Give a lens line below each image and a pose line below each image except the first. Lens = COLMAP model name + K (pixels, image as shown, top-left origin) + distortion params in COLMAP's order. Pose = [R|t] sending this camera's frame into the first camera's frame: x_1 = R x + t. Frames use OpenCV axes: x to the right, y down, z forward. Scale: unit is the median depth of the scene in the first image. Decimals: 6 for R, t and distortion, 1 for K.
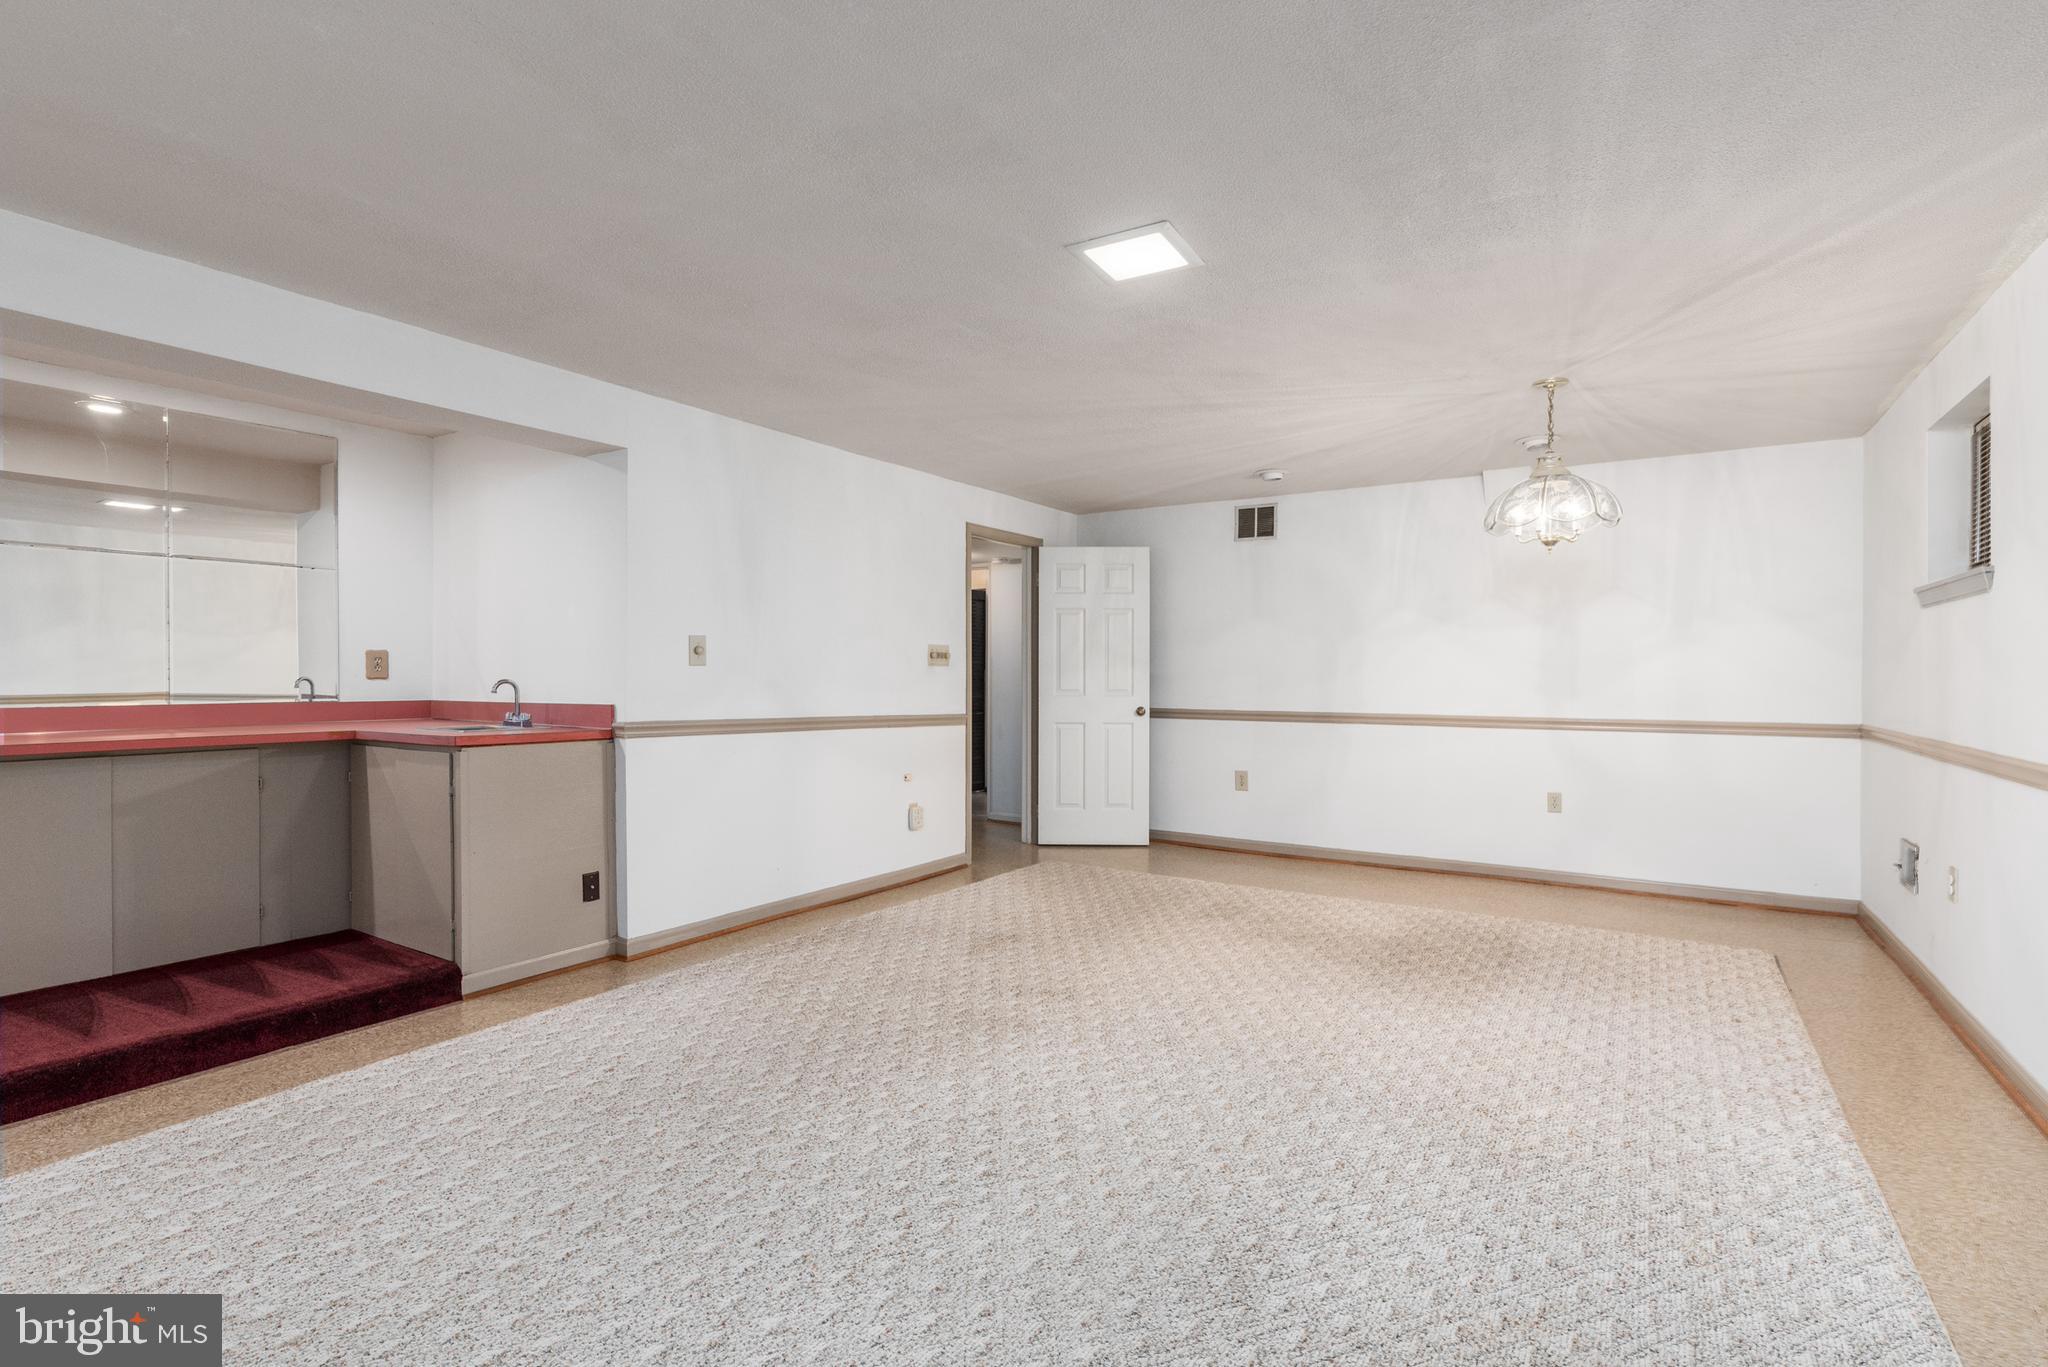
lens RADIAL K [[1024.2, 0, 1022.9], [0, 1024.2, 685.3], [0, 0, 1]] dist [0.004317, 0.000782]
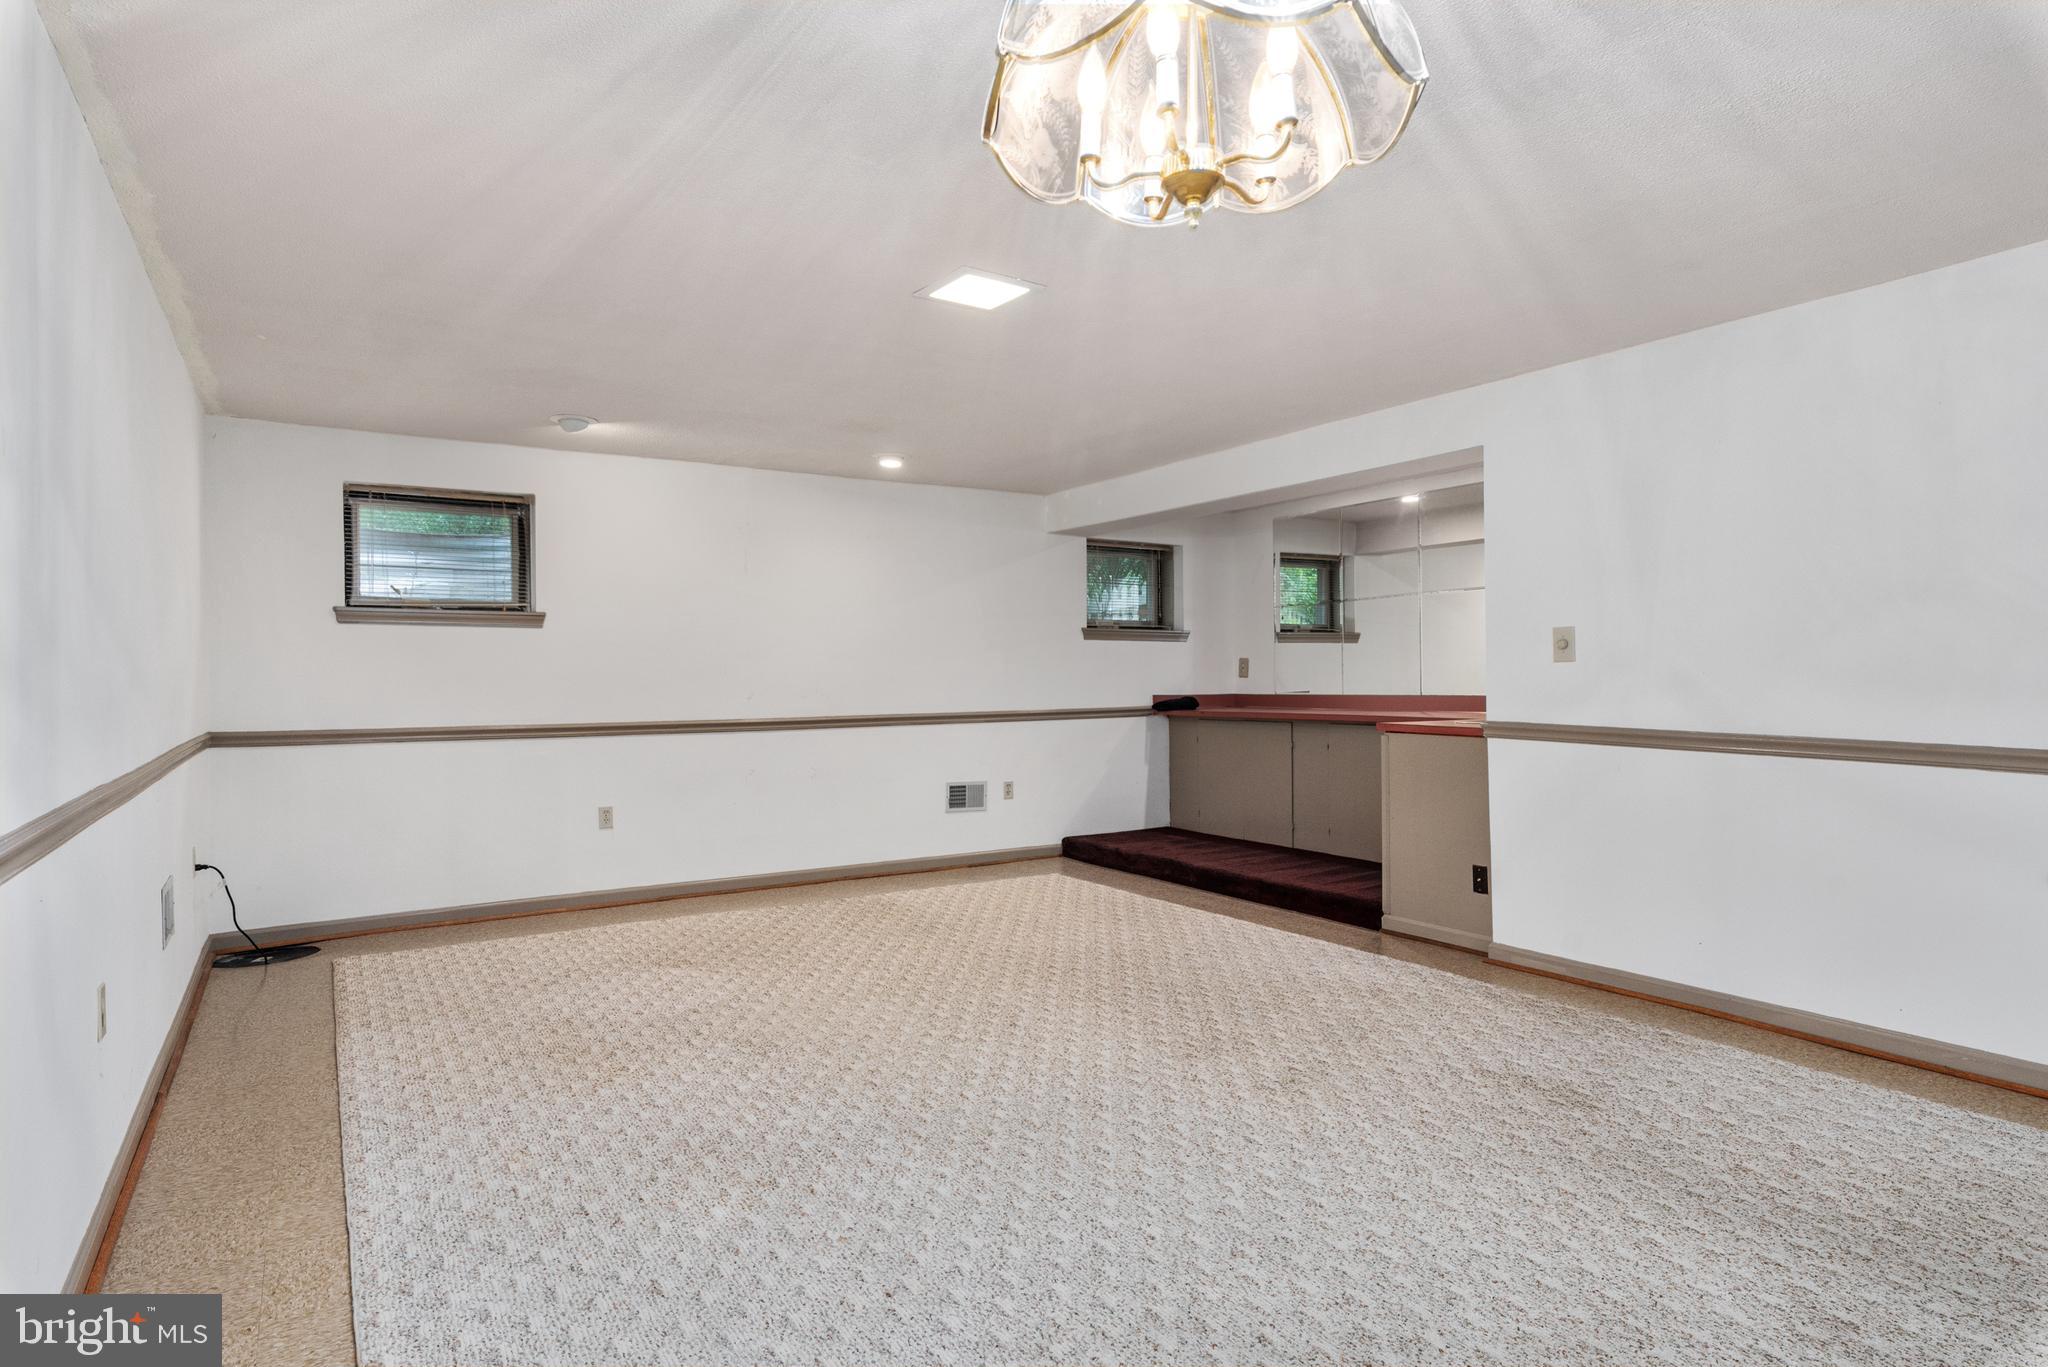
lens RADIAL K [[1239.5, 0, 1023.0], [0, 1239.5, 683.5], [0, 0, 1]] dist [0.010037, 0.001348]
pose [[-0.485548, 0.004974, -0.874196, 0.997006], [-0.000175, 0.999983, 0.005787, -0.008091], [0.874210, 0.002963, -0.485539, 1.348070]]
